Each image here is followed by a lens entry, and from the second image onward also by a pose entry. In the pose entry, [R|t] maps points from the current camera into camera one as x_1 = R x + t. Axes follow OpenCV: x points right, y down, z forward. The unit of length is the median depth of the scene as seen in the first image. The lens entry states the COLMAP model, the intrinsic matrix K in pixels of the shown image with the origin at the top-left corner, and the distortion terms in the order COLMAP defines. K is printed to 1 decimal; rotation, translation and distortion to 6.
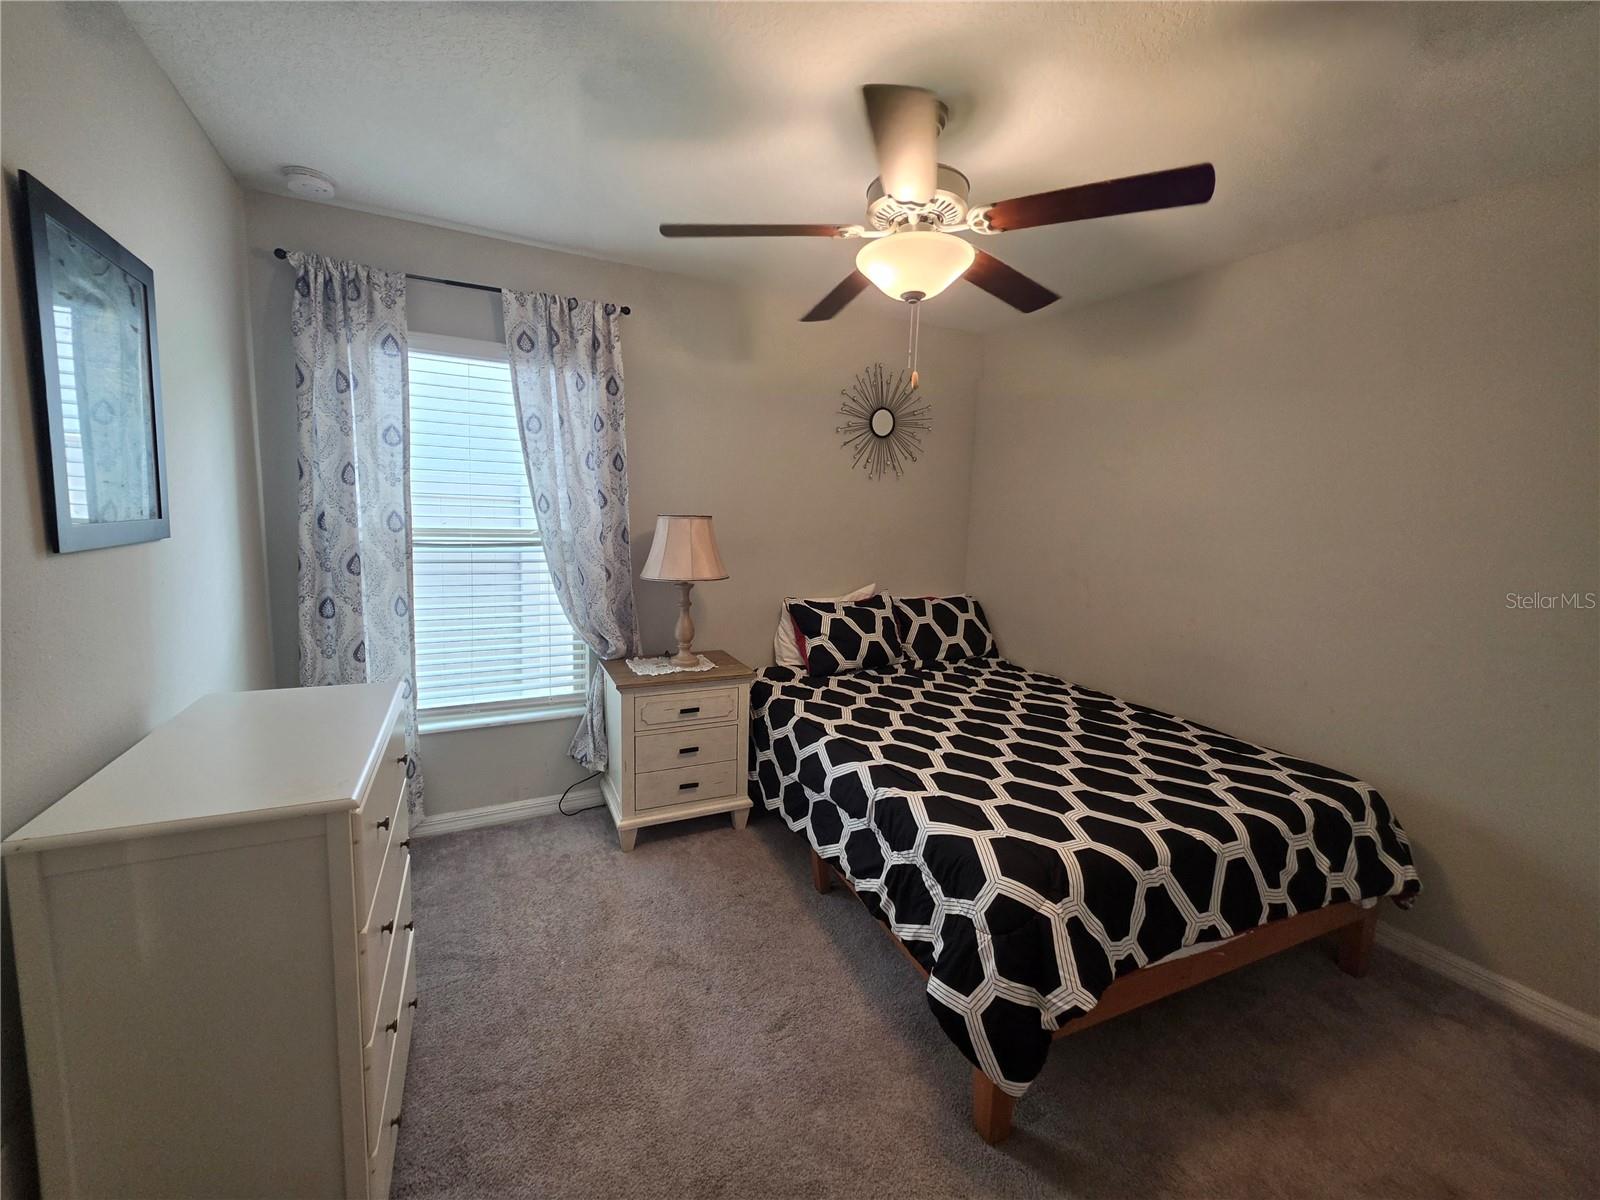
lens RADIAL K [[648.8, 0, 793.6], [0, 648.8, 593.6], [0, 0, 1]] dist [-0.006109, 0.001517]
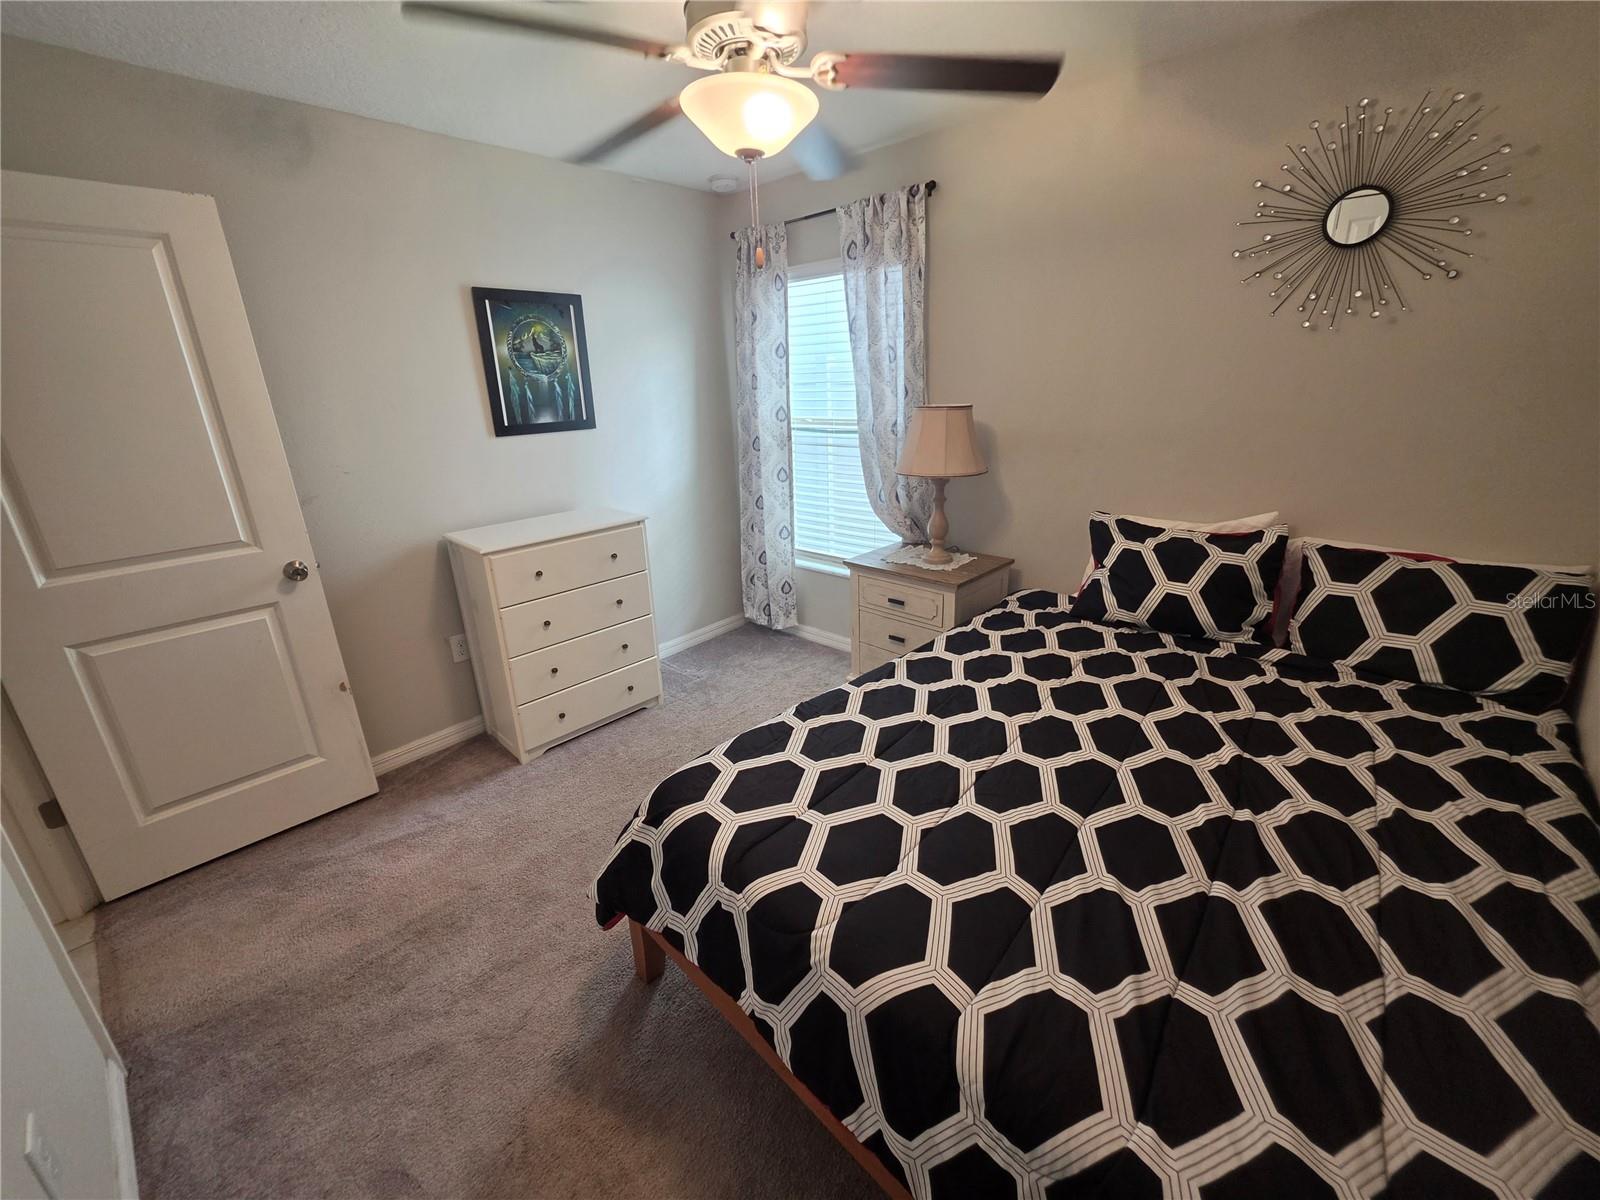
lens RADIAL K [[648.8, 0, 798.1], [0, 648.8, 597.7], [0, 0, 1]] dist [-0.006109, 0.001517]
pose [[0.343608, 0.261003, -0.902115, 0.760138], [-0.076960, 0.965198, 0.249941, -0.077582], [0.935954, -0.016455, 0.351737, 0.508816]]
